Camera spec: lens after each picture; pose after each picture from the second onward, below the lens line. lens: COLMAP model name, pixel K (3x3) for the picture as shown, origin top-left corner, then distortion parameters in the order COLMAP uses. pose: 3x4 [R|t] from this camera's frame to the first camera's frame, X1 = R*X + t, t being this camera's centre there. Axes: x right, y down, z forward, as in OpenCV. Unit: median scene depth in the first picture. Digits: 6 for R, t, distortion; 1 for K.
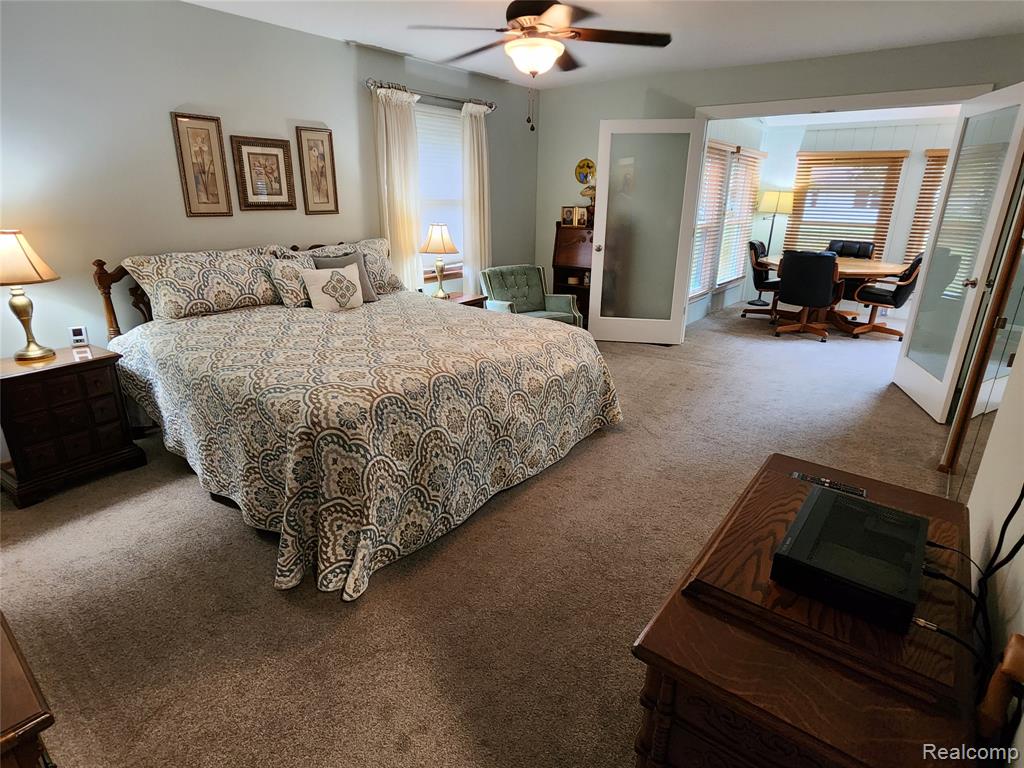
lens RADIAL K [[553.8, 0, 510.8], [0, 553.8, 381.1], [0, 0, 1]] dist [-0.003571, 0.005168]
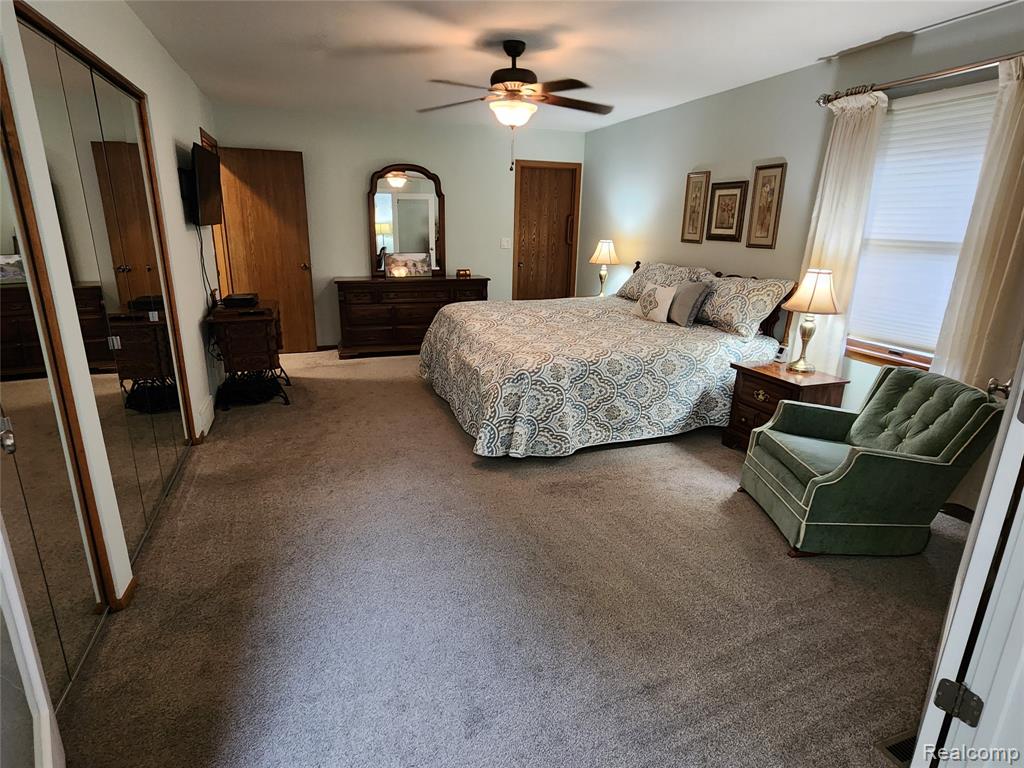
lens RADIAL K [[553.8, 0, 511.9], [0, 553.8, 384.4], [0, 0, 1]] dist [-0.003571, 0.005168]
pose [[-0.538281, 0.223529, -0.812581, 0.821827], [-0.292946, 0.854434, 0.429099, -0.411916], [0.790213, 0.469018, -0.394444, 1.221792]]
